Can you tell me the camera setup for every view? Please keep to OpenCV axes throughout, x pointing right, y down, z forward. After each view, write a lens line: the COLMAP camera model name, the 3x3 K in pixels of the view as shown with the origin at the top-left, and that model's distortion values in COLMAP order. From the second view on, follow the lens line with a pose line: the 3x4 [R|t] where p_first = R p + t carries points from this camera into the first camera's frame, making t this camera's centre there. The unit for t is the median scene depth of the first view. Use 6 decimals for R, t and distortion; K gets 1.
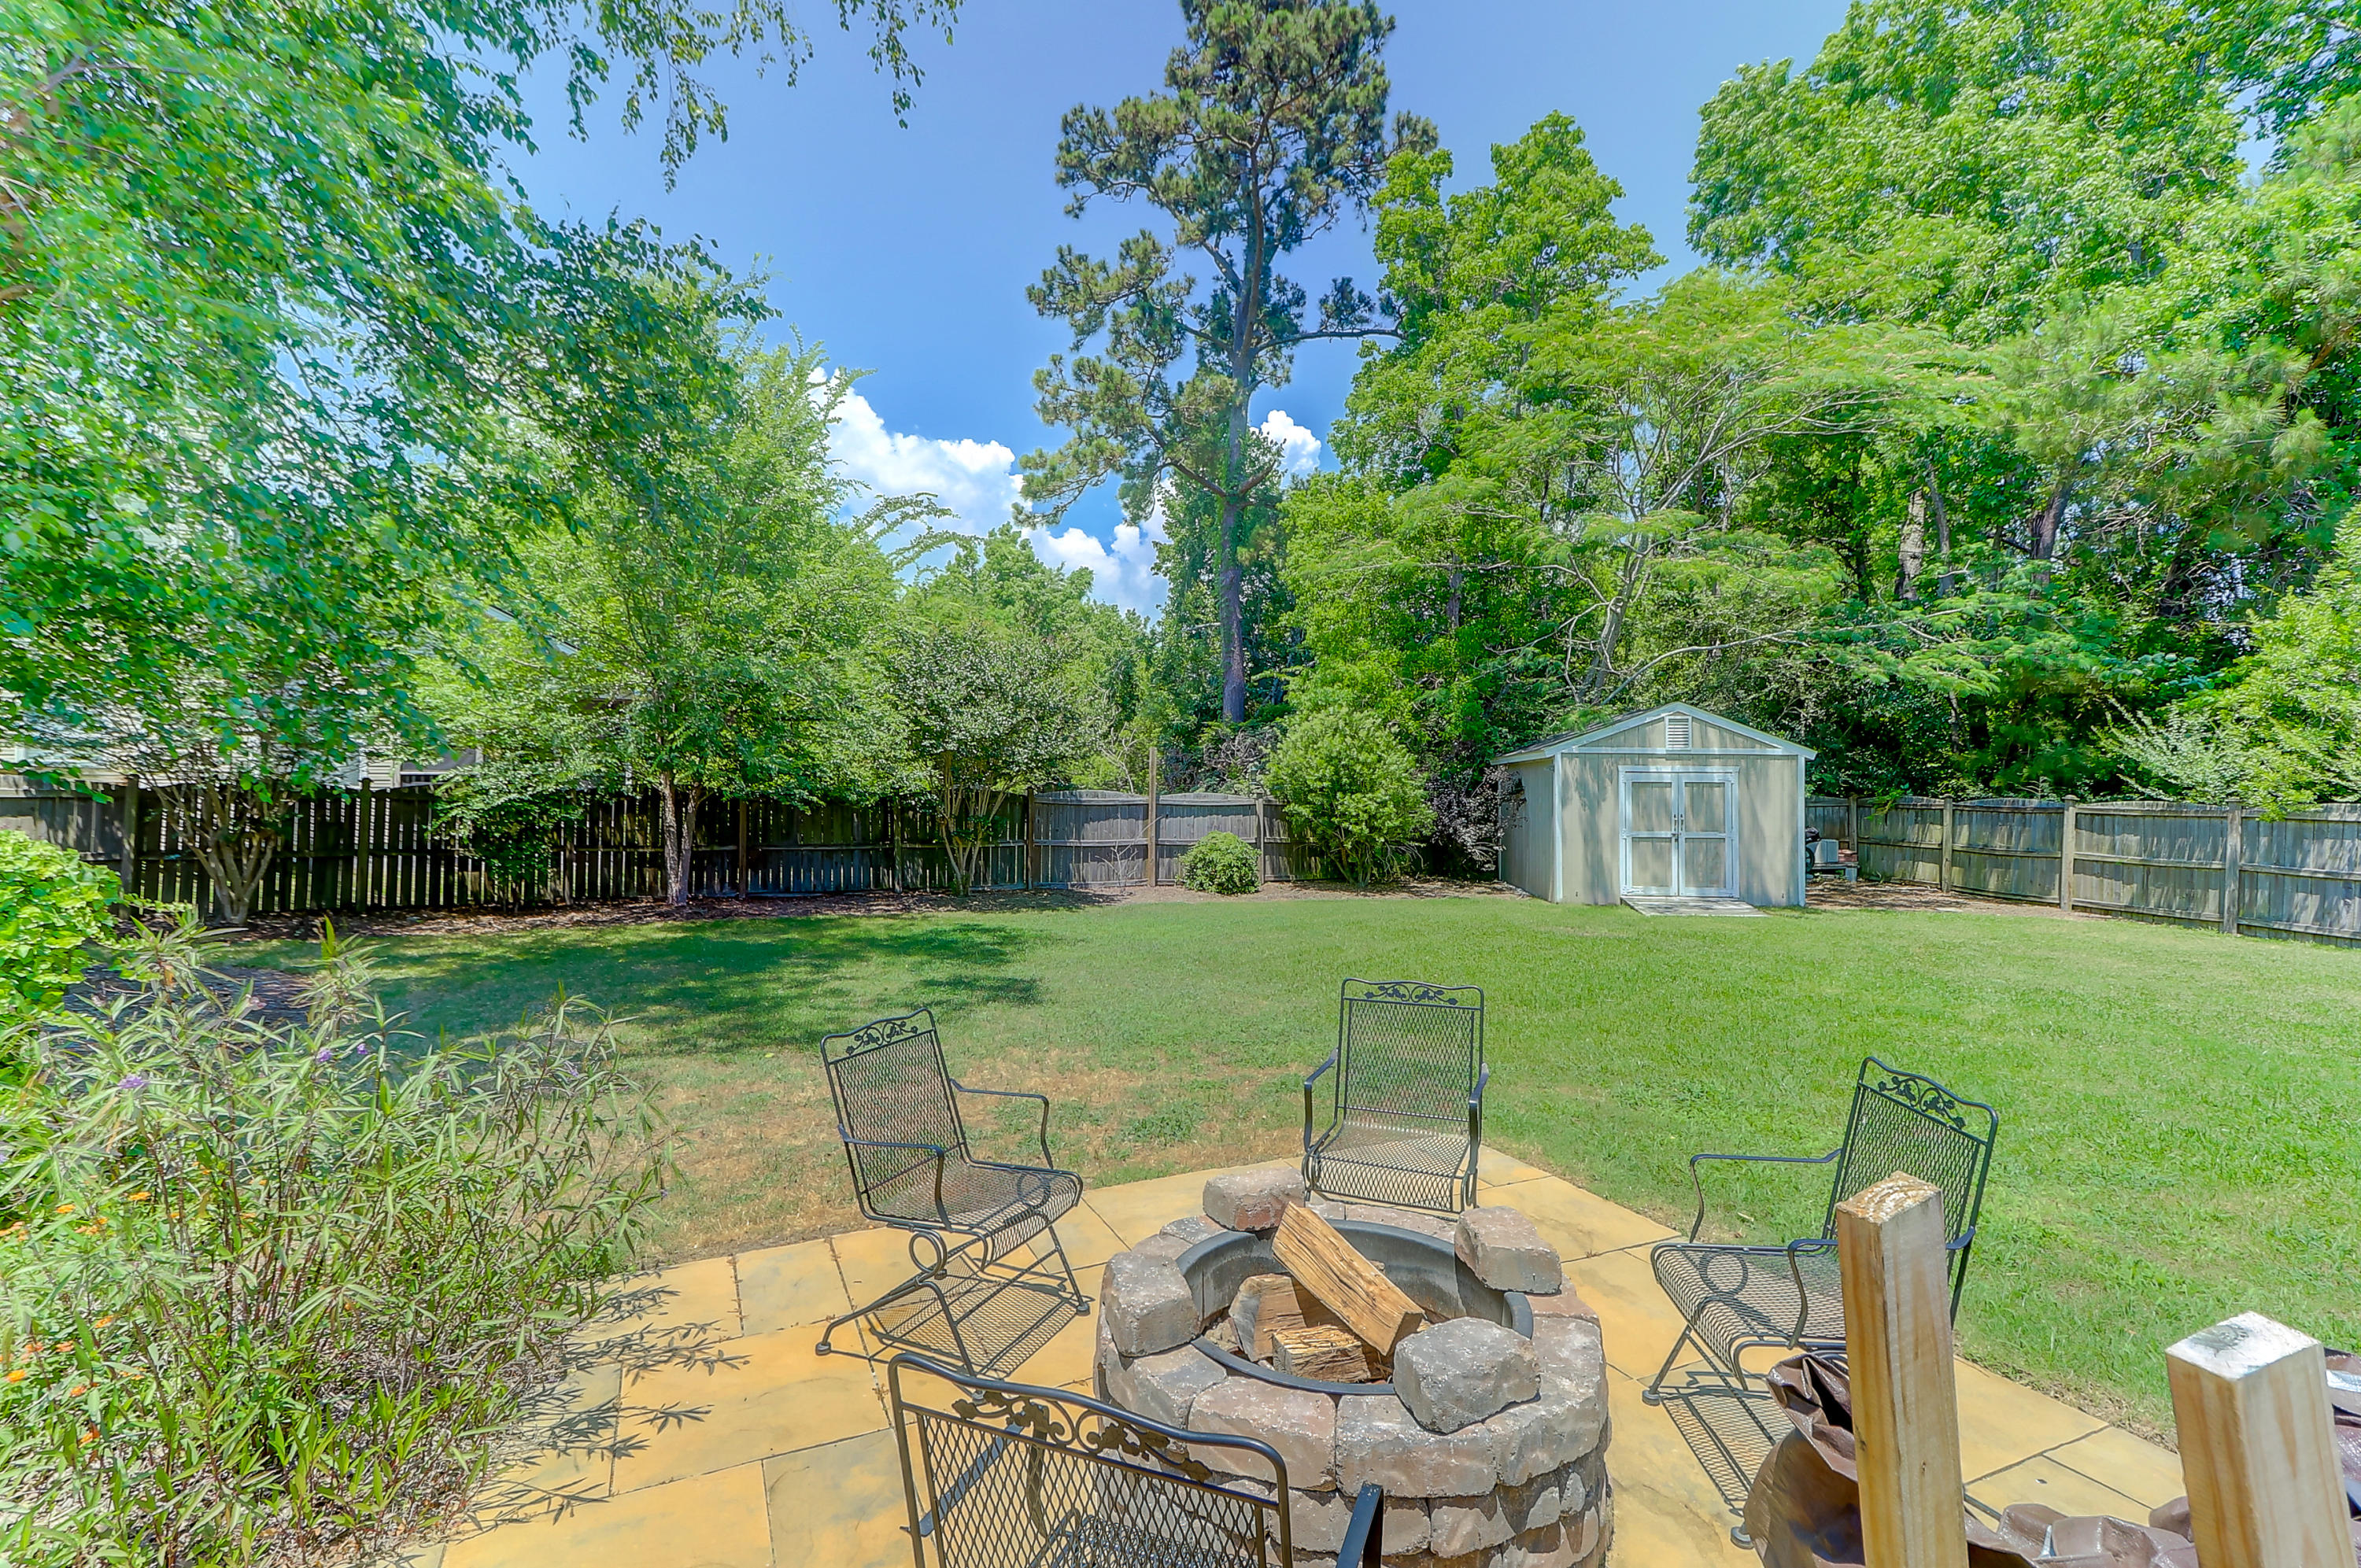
lens RADIAL K [[1082.3, 0, 1162.1], [0, 1082.3, 776.5], [0, 0, 1]] dist [0.027729, -0.000759]
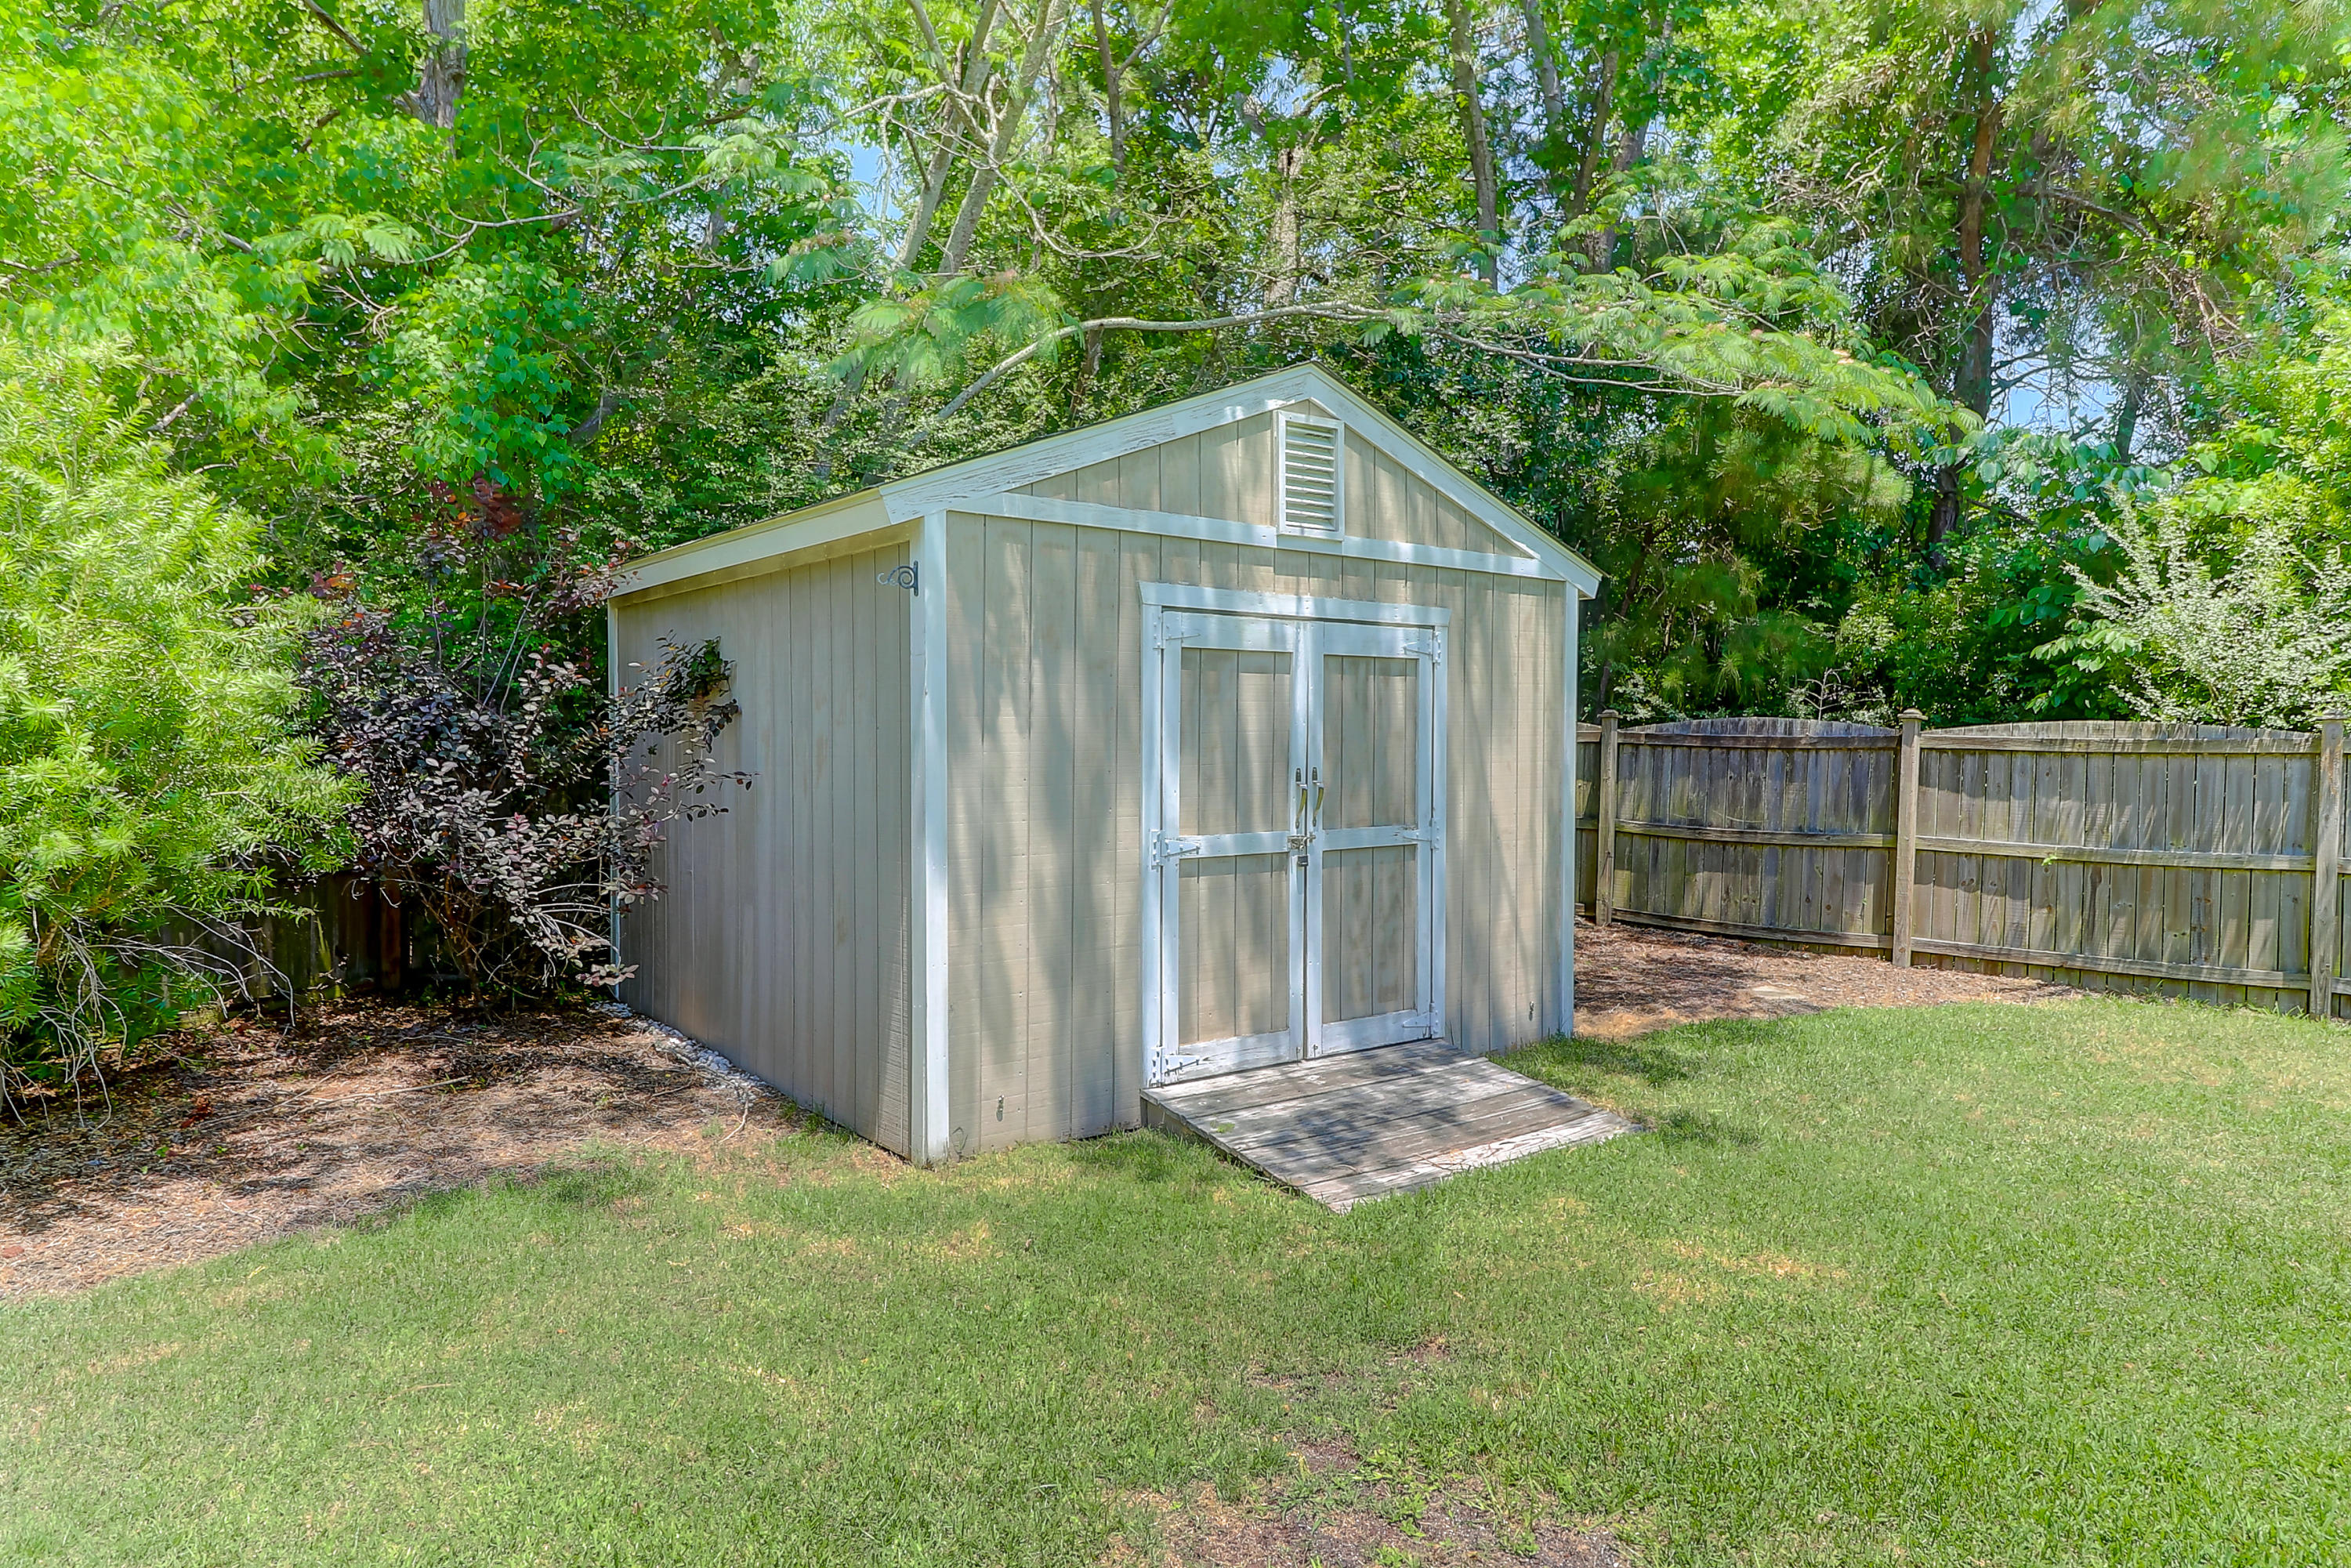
lens RADIAL K [[1482.3, 0, 1155.8], [0, 1482.3, 795.8], [0, 0, 1]] dist [0.008946, -0.000630]
pose [[0.755505, -0.029608, 0.654473, 0.177795], [-0.006705, 0.998576, 0.052916, 0.019717], [-0.655108, -0.044366, 0.754231, 0.675128]]
